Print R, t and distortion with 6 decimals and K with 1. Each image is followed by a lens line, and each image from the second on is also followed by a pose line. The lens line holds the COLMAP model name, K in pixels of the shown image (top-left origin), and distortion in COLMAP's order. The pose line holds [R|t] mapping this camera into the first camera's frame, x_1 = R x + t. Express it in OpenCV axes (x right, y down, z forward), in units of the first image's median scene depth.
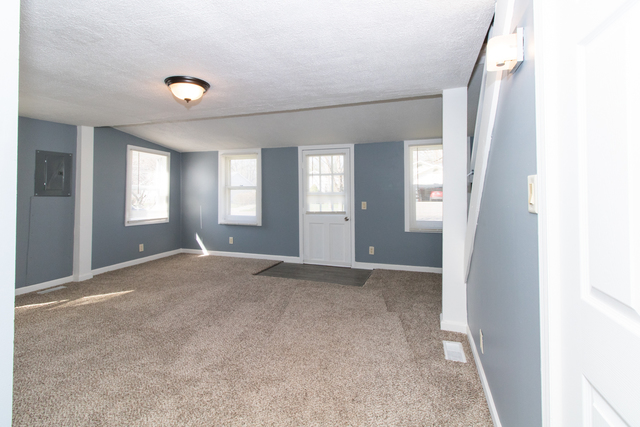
lens RADIAL K [[301.5, 0, 340.7], [0, 301.5, 183.6], [0, 0, 1]] dist [-0.000536, -0.000832]
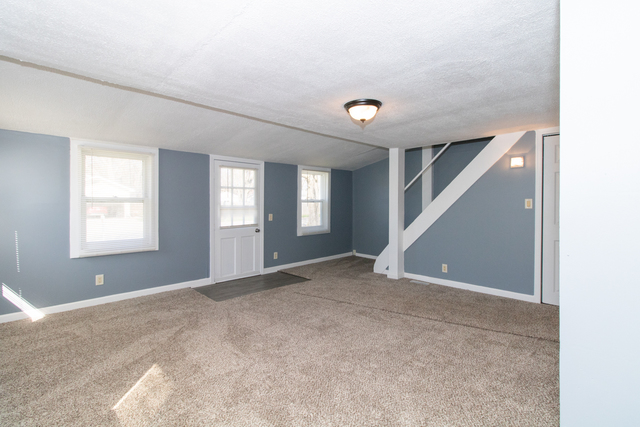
lens RADIAL K [[301.5, 0, 323.6], [0, 301.5, 210.2], [0, 0, 1]] dist [-0.000536, -0.000832]
pose [[0.446023, -0.015291, 0.894891, -0.808690], [-0.018989, 0.999467, 0.026542, 0.011136], [-0.894820, -0.028831, 0.445495, 0.302861]]
